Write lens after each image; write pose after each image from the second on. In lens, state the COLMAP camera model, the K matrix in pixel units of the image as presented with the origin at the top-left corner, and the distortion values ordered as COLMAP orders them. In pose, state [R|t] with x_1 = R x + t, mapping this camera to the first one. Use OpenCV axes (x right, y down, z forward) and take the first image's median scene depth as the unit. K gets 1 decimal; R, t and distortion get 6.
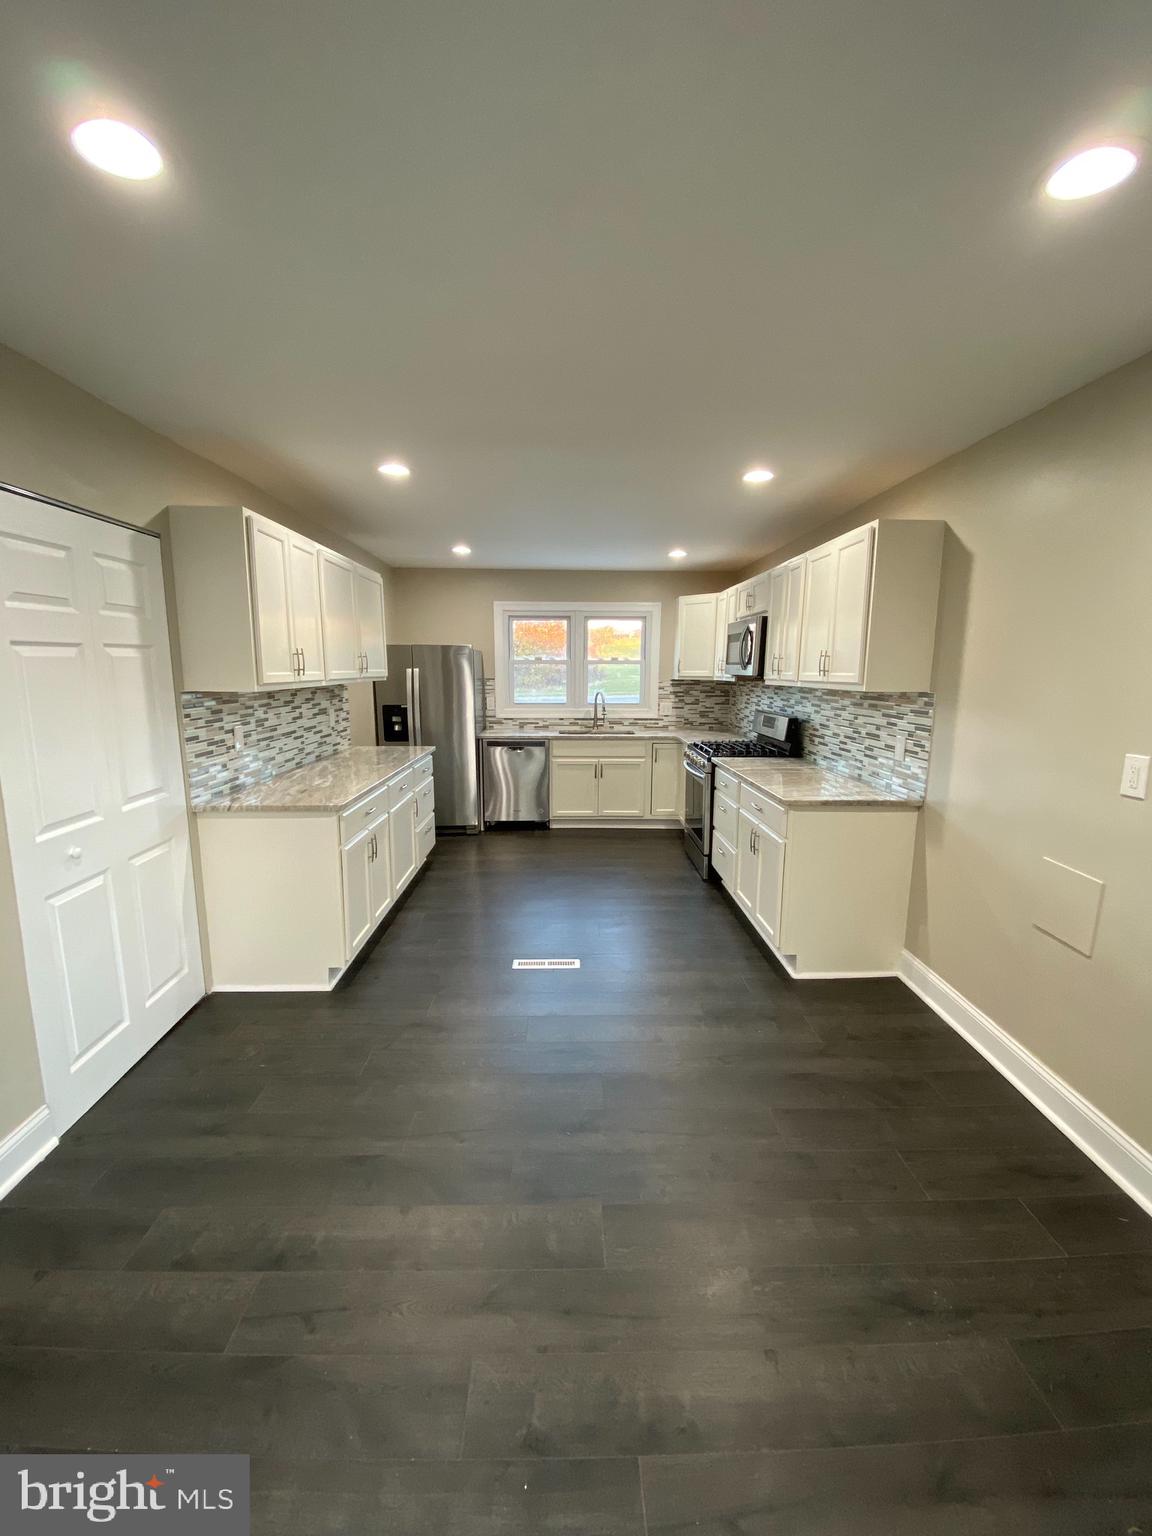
lens RADIAL K [[611.6, 0, 585.9], [0, 611.6, 764.6], [0, 0, 1]] dist [0.033643, -0.030378]
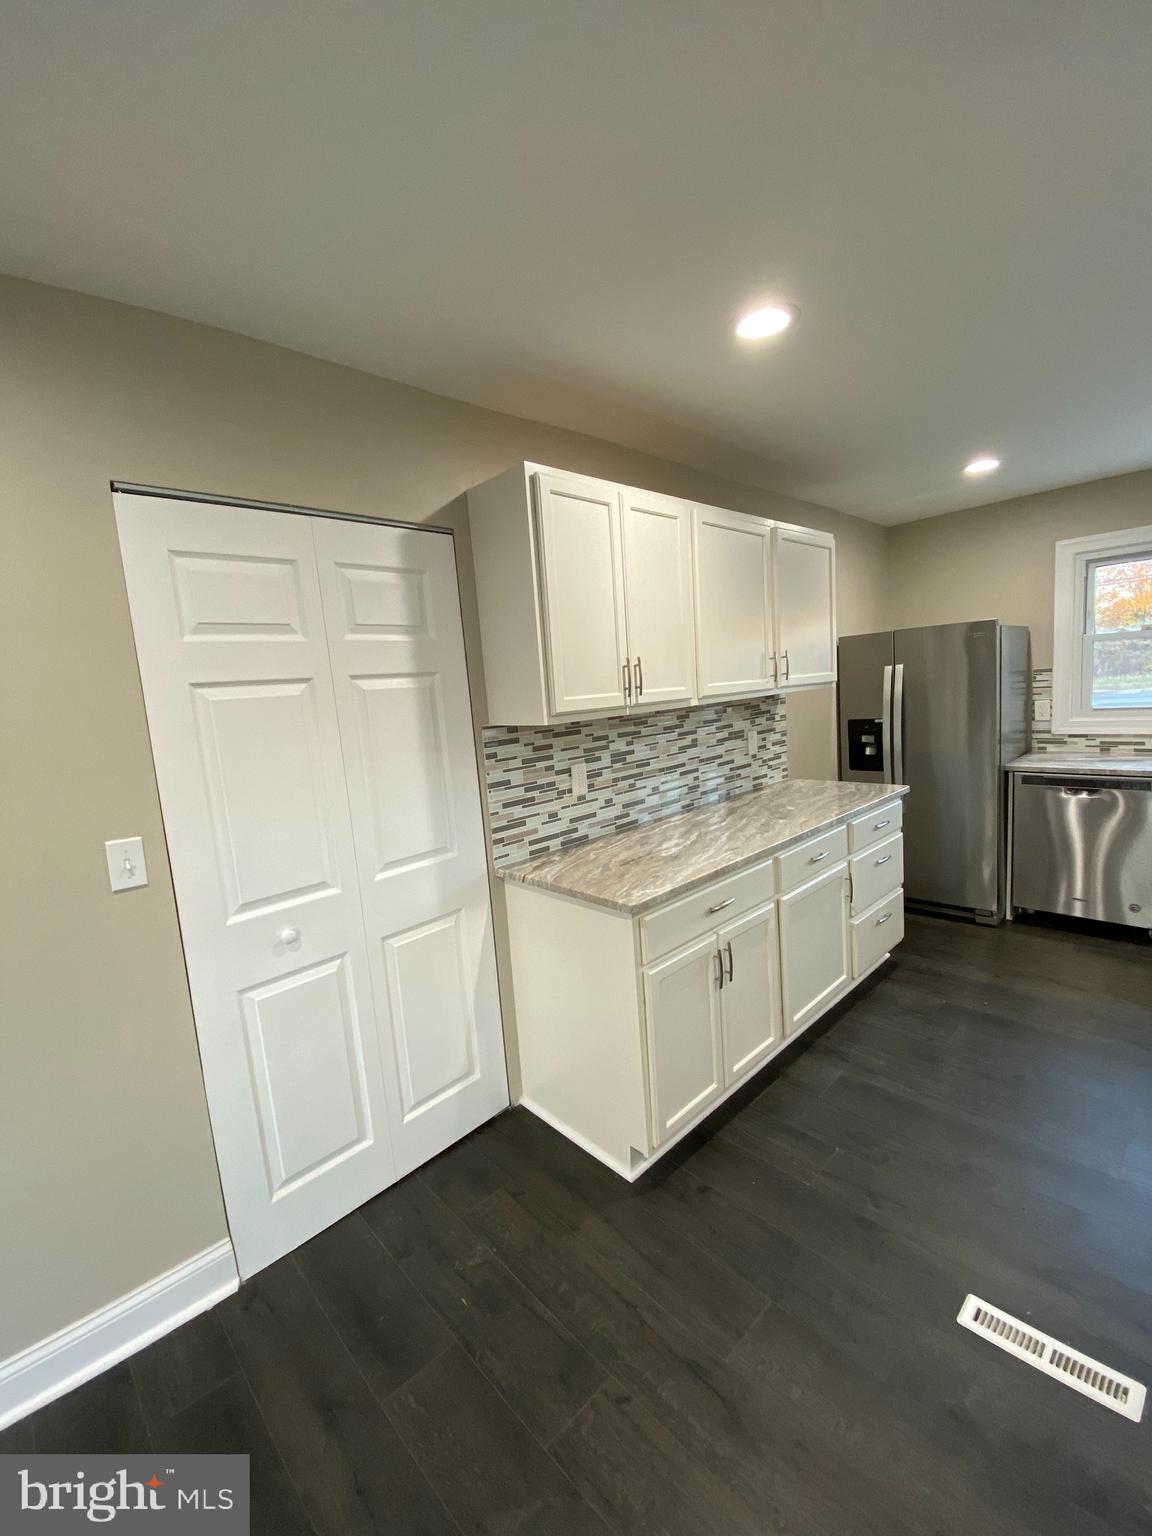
lens RADIAL K [[611.6, 0, 585.9], [0, 611.6, 764.6], [0, 0, 1]] dist [0.033643, -0.030378]
pose [[0.656997, 0.040525, -0.752803, 0.017468], [-0.041336, 0.998988, 0.017702, -0.057854], [0.752759, 0.019487, 0.658008, 0.382316]]
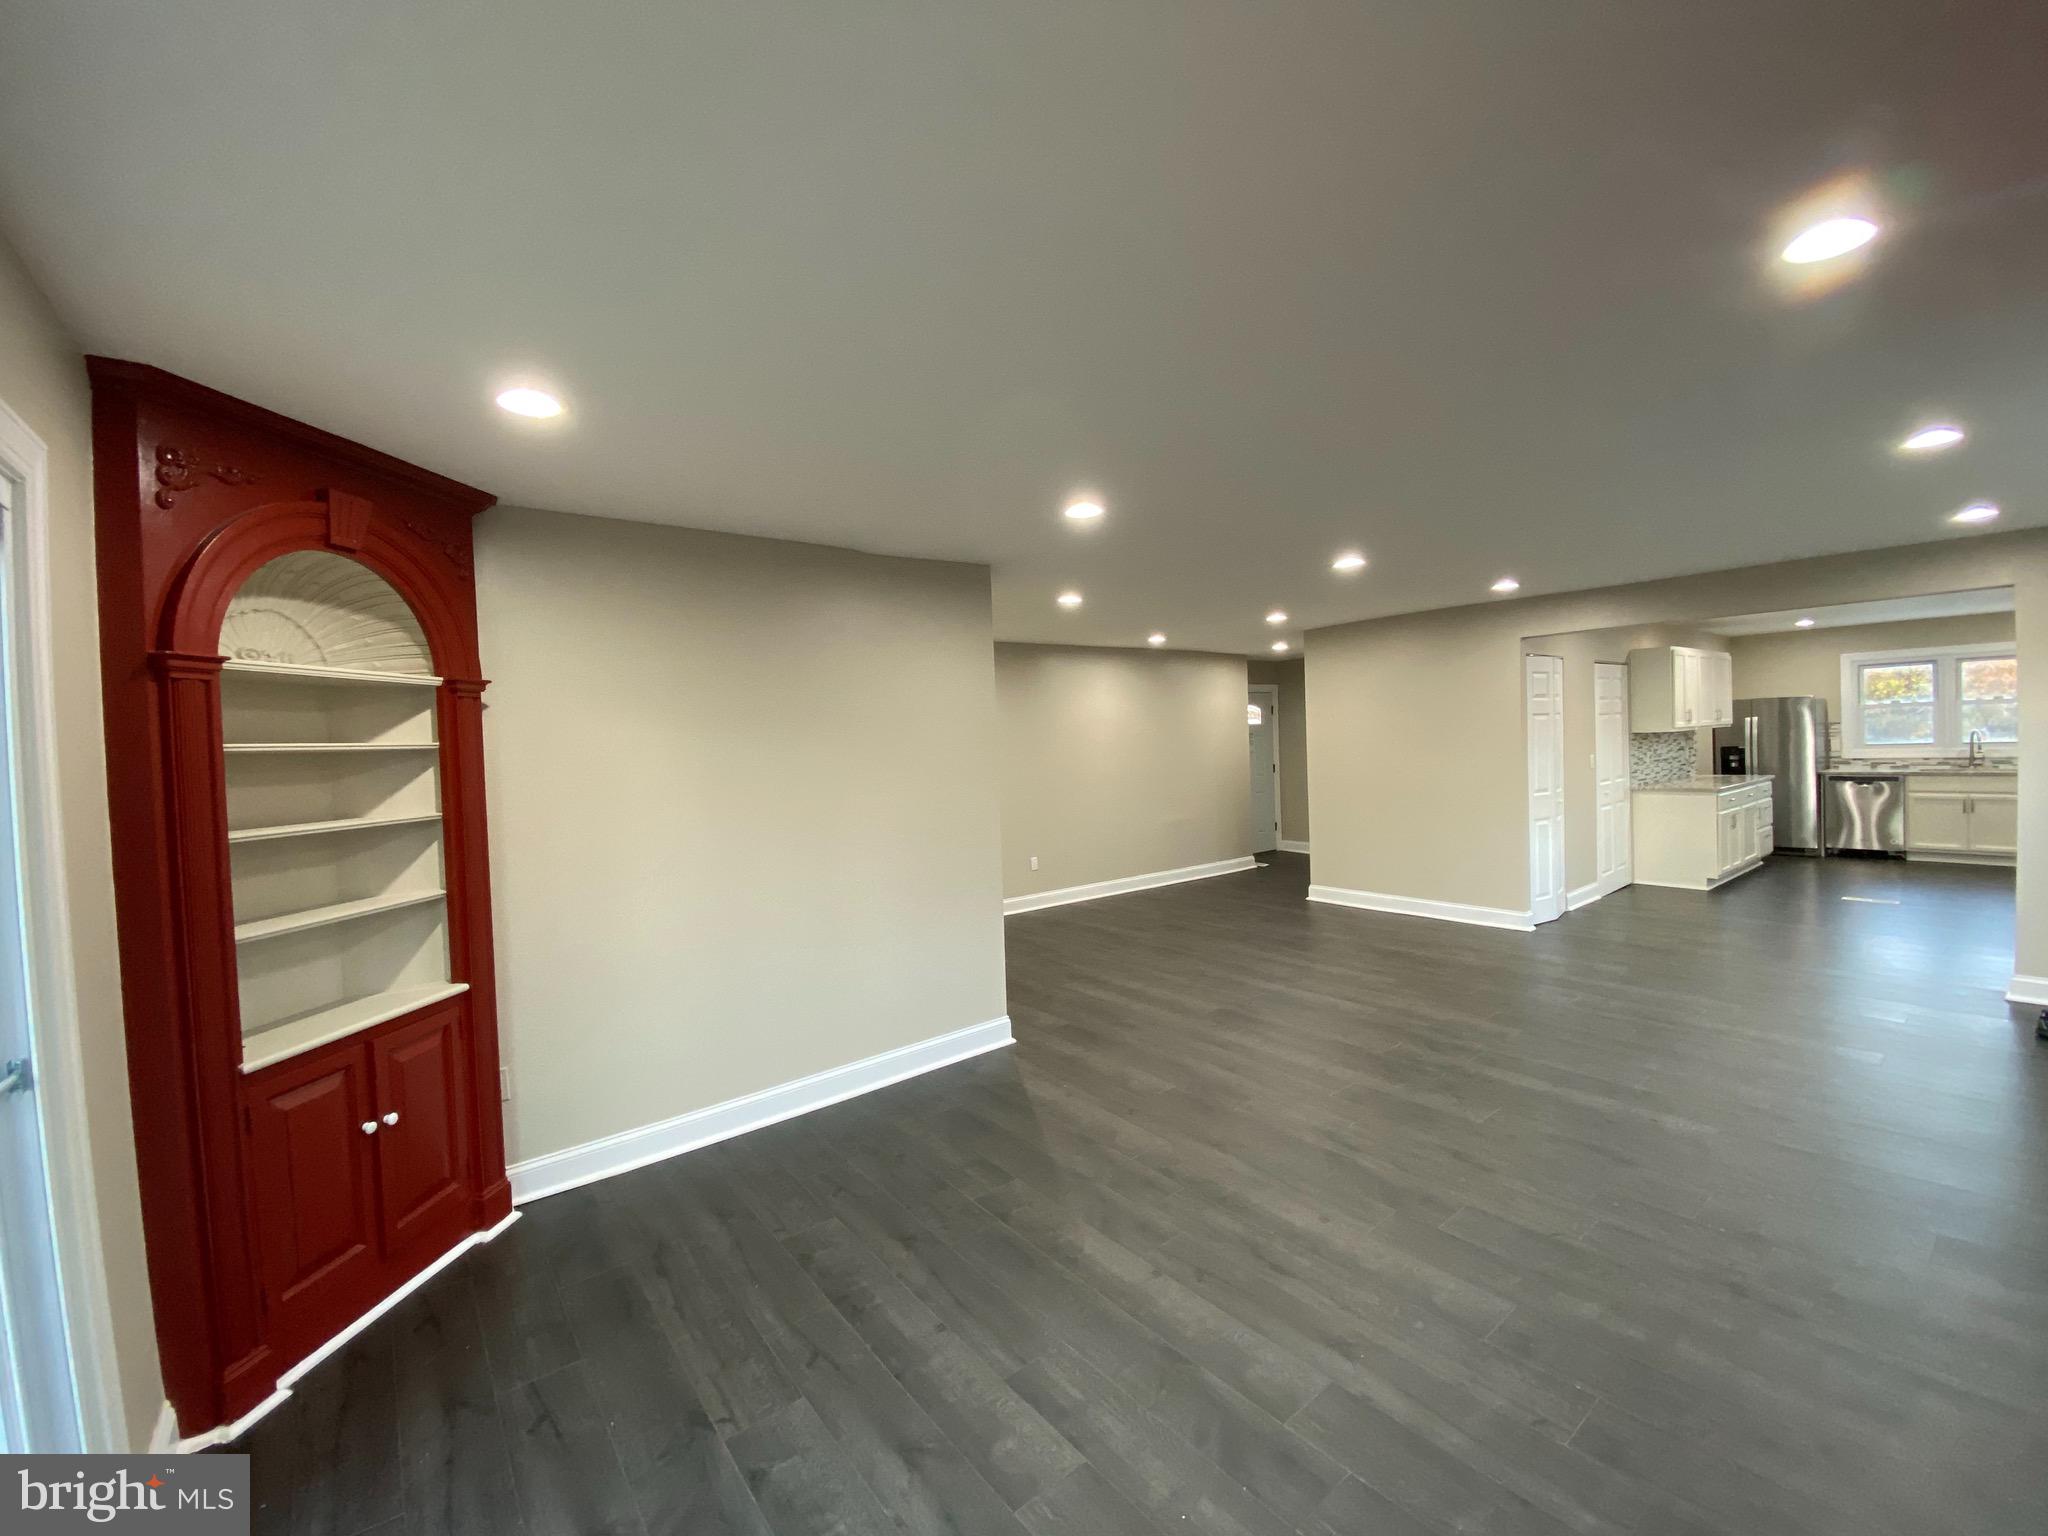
lens RADIAL K [[833.9, 0, 1019.0], [0, 833.9, 764.8], [0, 0, 1]] dist [0.021676, -0.020947]
pose [[0.584594, -0.006338, -0.811301, 0.307595], [-0.085400, 0.993934, -0.069301, 0.247339], [0.806819, 0.109798, 0.580506, -1.581760]]
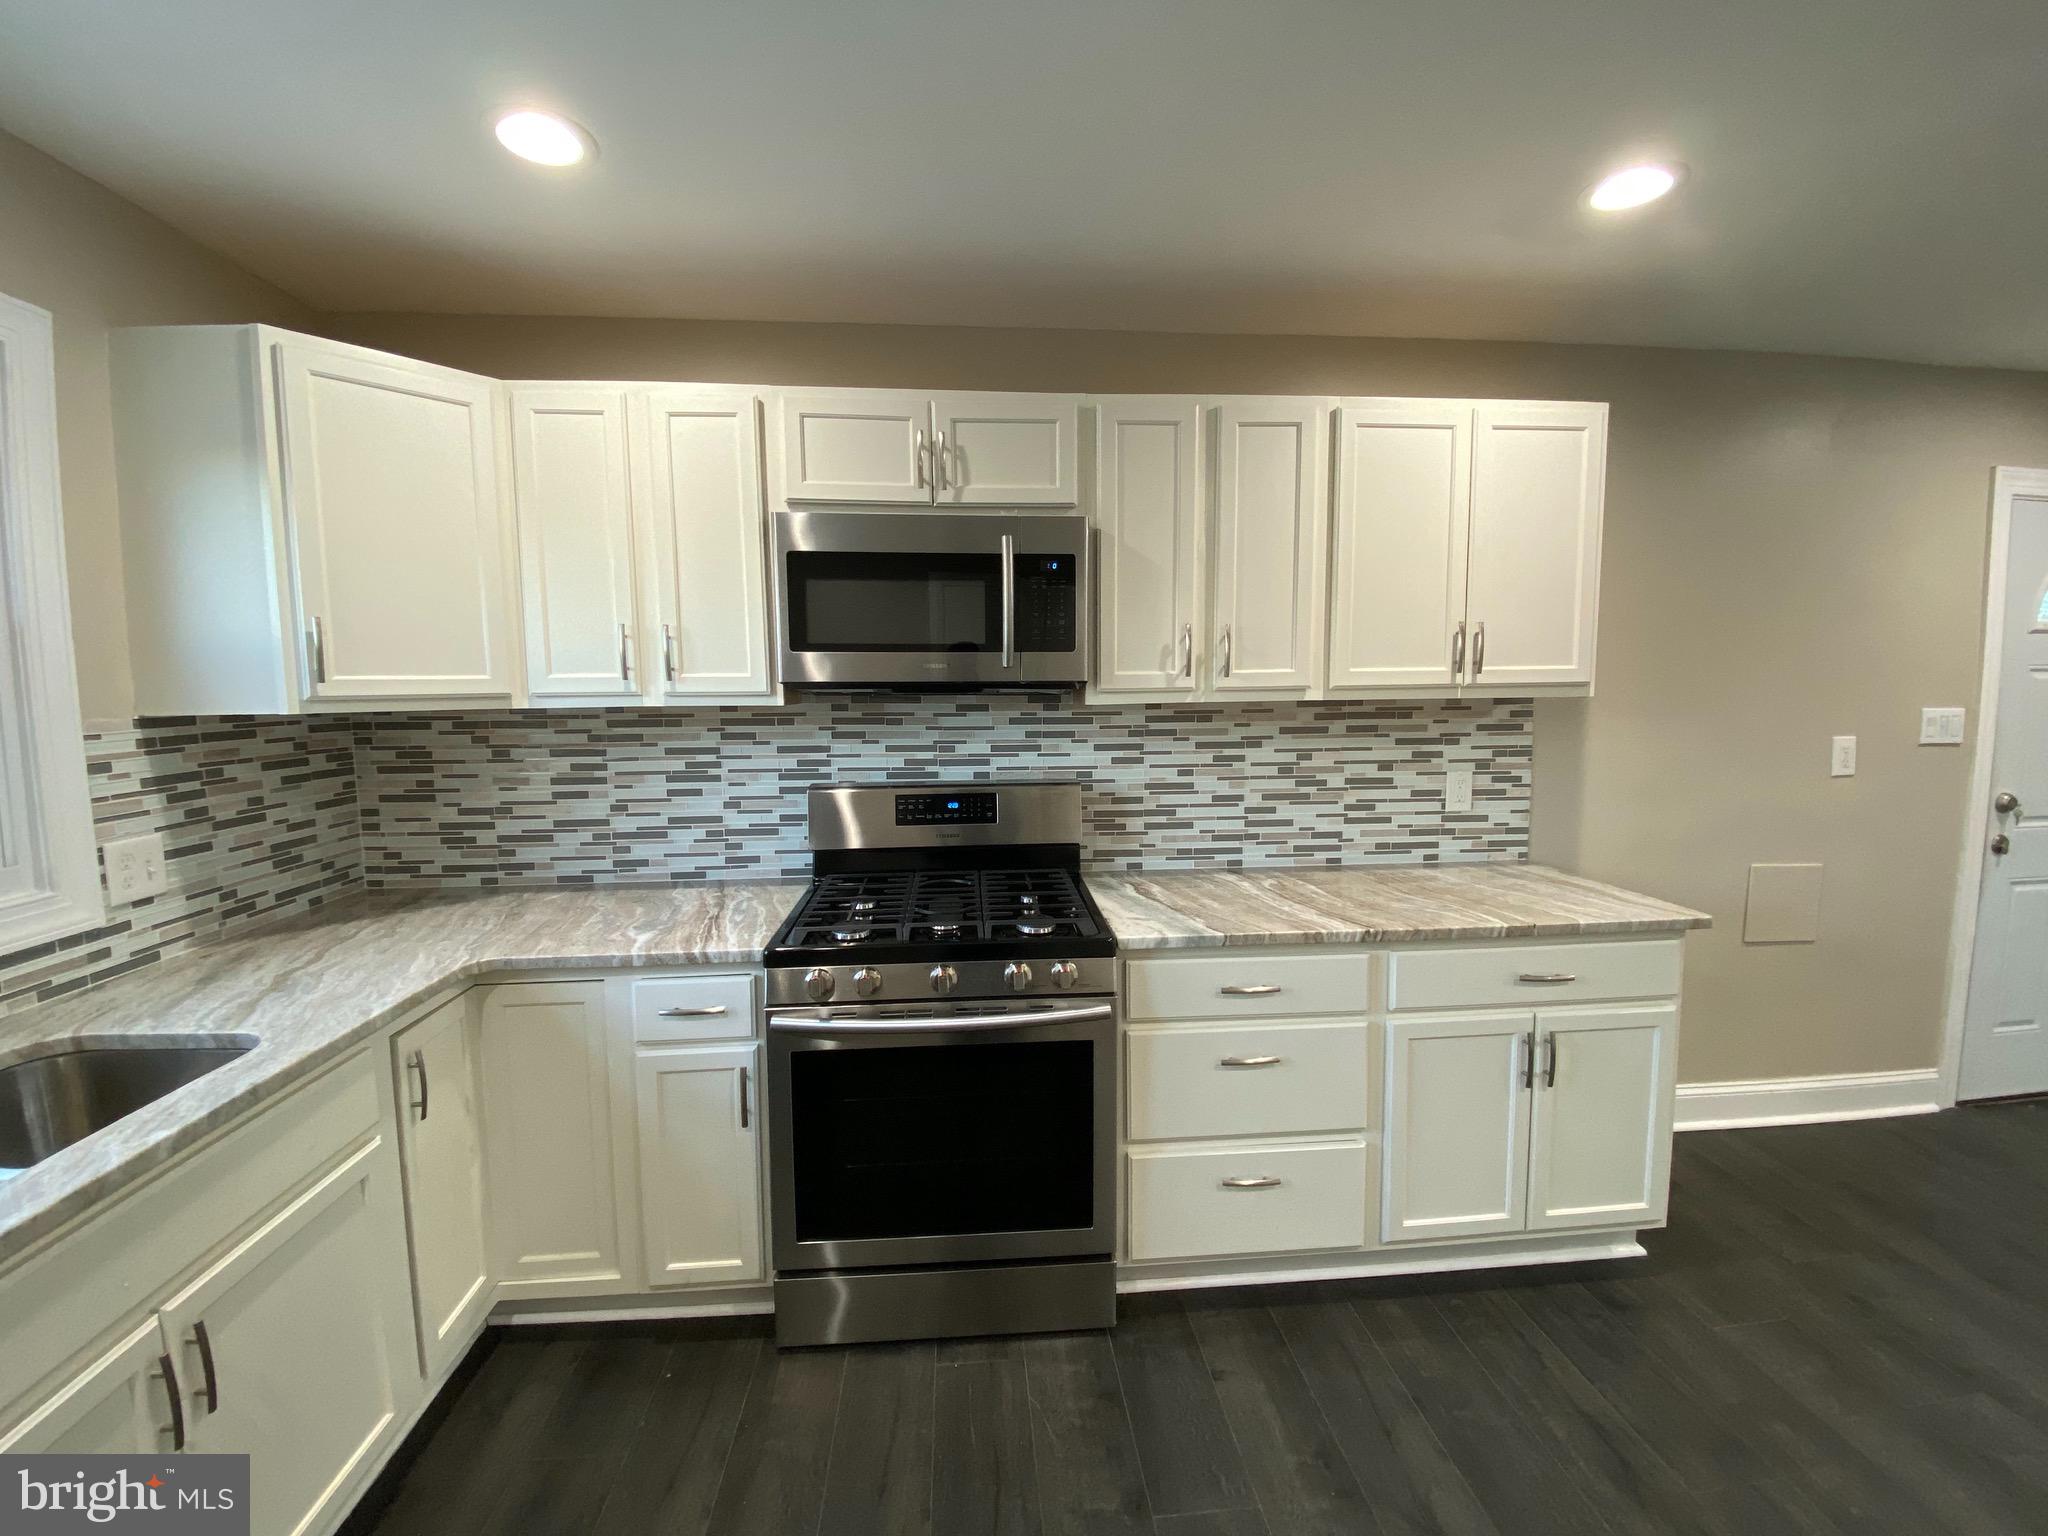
lens RADIAL K [[833.9, 0, 1019.0], [0, 833.9, 764.8], [0, 0, 1]] dist [0.021676, -0.020947]
pose [[-0.045727, -0.099702, 0.993966, -0.225640], [0.164606, 0.980654, 0.105939, -0.164533], [-0.985299, 0.168457, -0.028431, 1.129342]]
